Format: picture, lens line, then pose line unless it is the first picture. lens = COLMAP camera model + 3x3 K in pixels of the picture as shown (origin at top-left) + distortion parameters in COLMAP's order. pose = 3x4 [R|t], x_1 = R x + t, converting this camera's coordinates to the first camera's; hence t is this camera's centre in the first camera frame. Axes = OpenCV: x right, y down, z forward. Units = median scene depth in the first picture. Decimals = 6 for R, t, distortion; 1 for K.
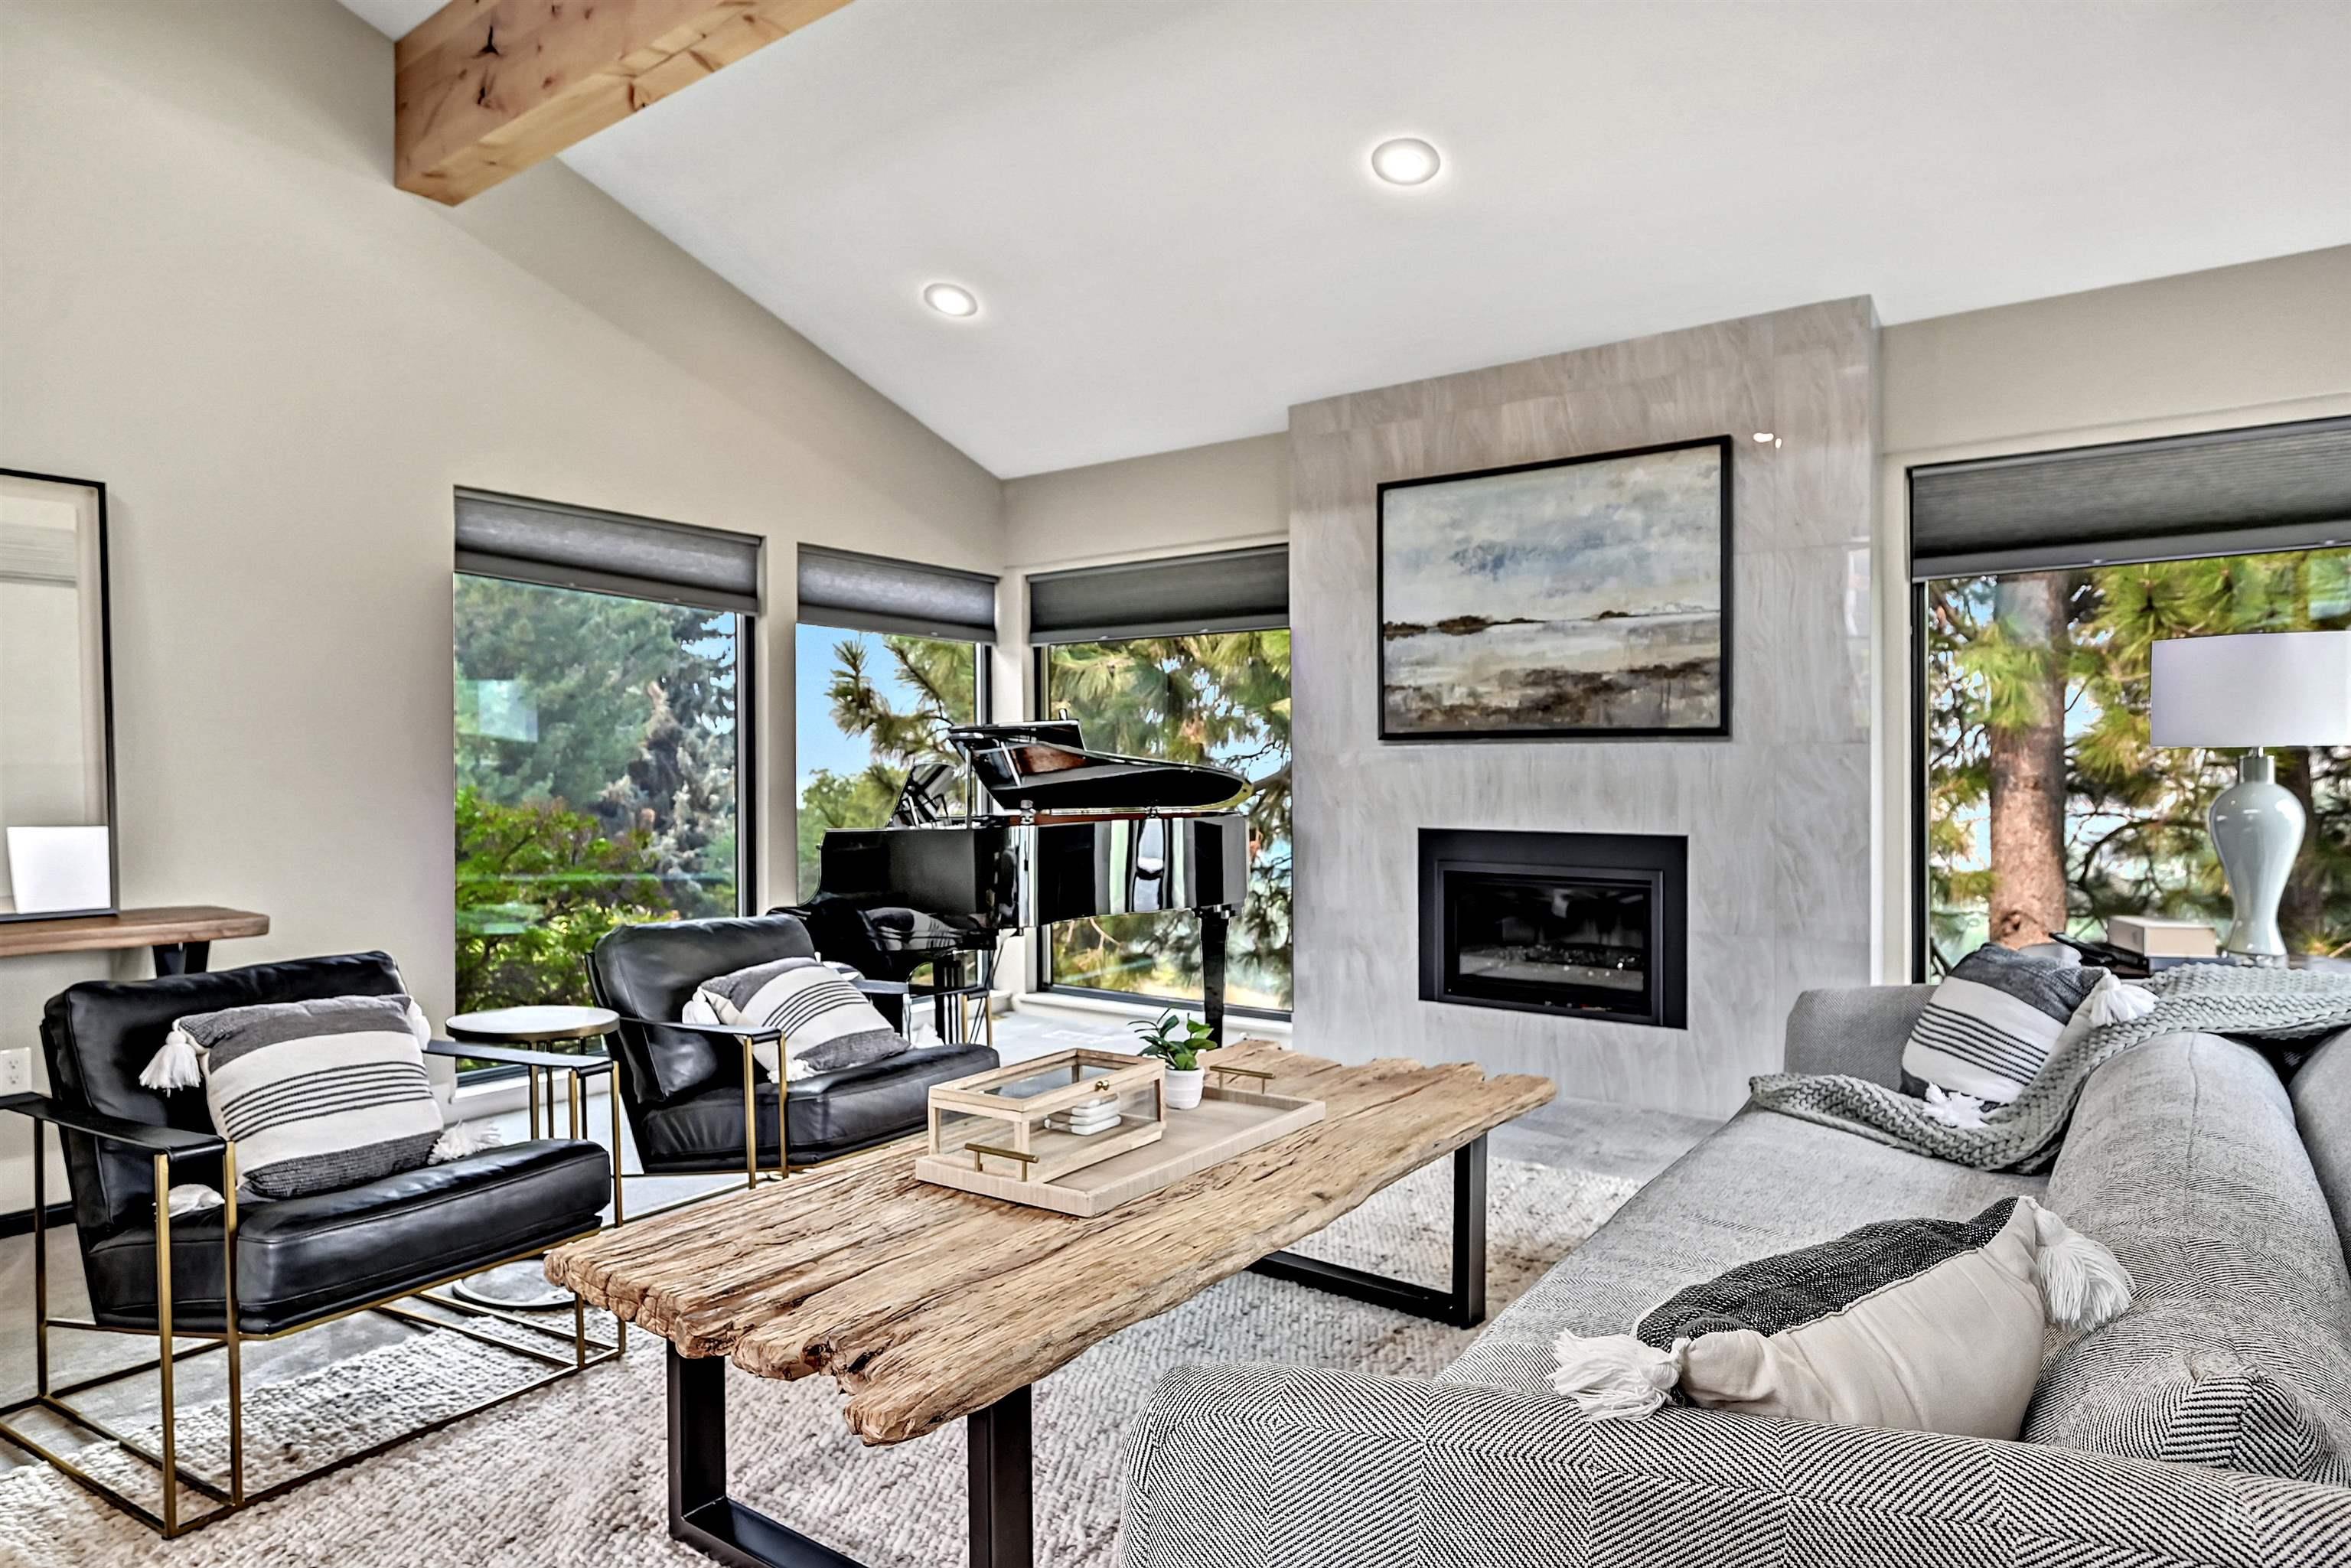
lens RADIAL K [[1355.4, 0, 1181.2], [0, 1355.4, 774.9], [0, 0, 1]] dist [-0.005083, 0.000011]
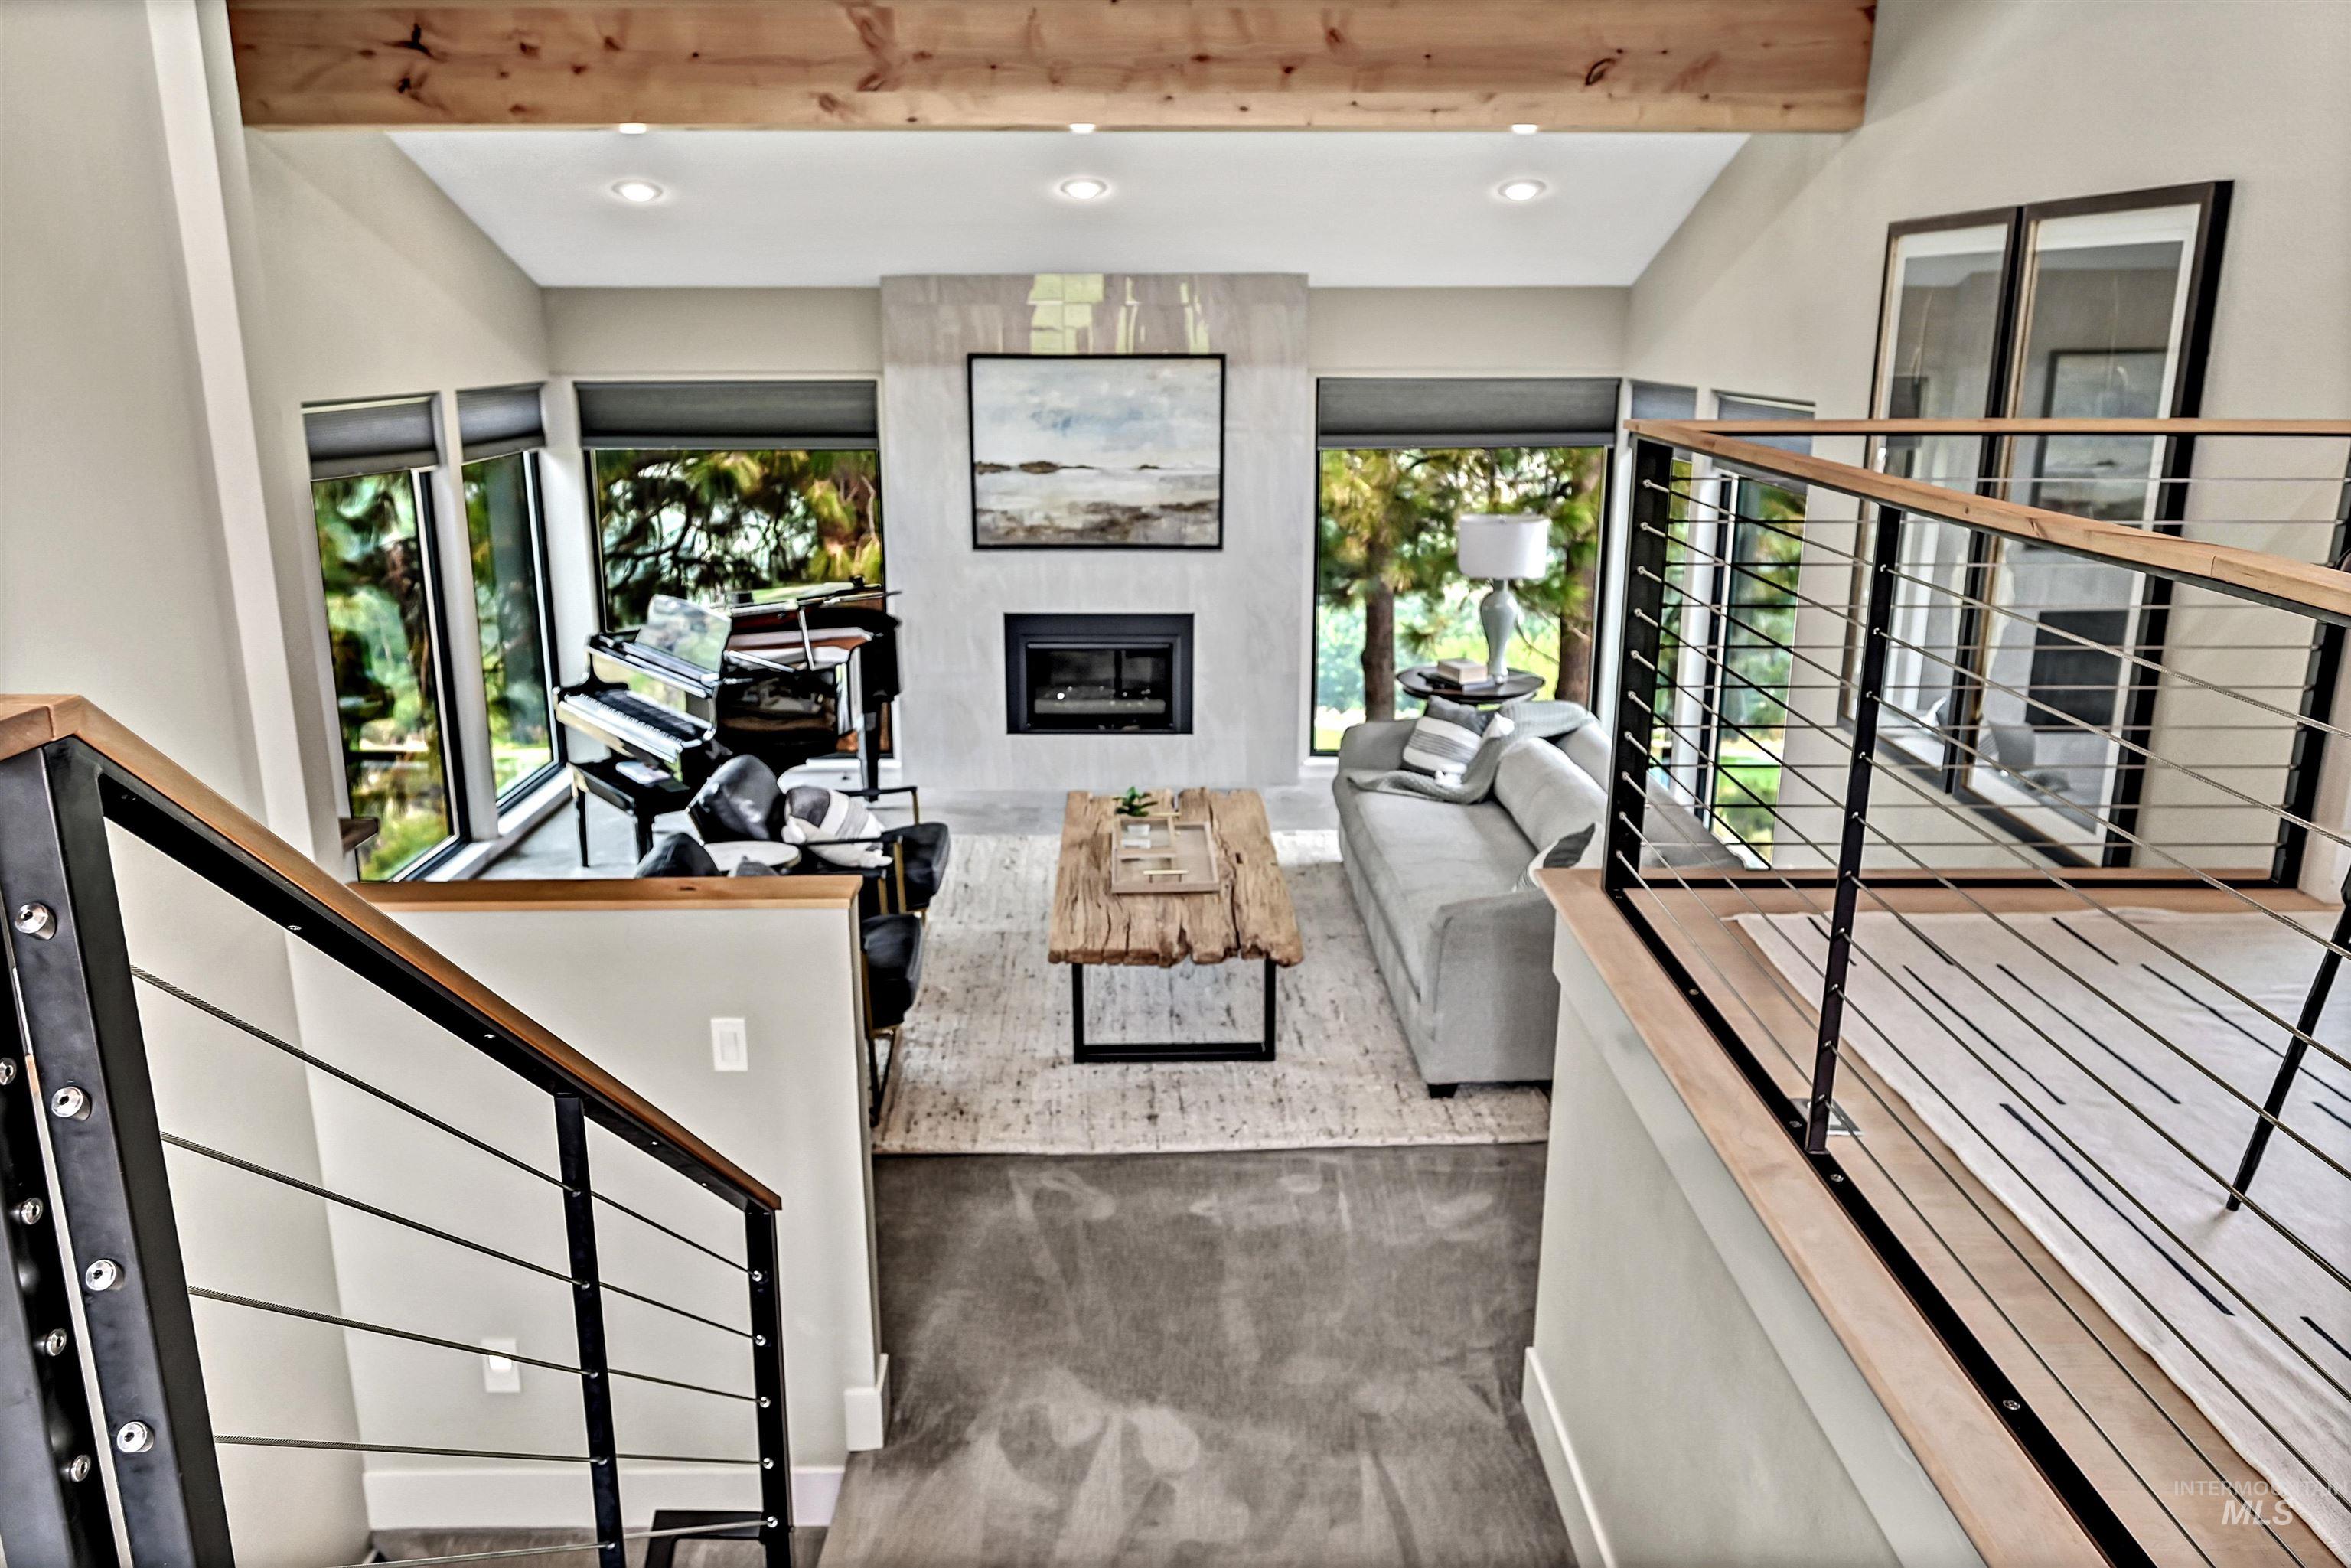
lens RADIAL K [[1672.9, 0, 1171.7], [0, 1672.9, 782.7], [0, 0, 1]] dist [-0.005398, -0.001636]
pose [[0.794020, -0.160833, 0.586229, -0.753805], [0.000584, 0.964566, 0.263840, -0.256659], [-0.607891, -0.209151, 0.765979, -0.463660]]
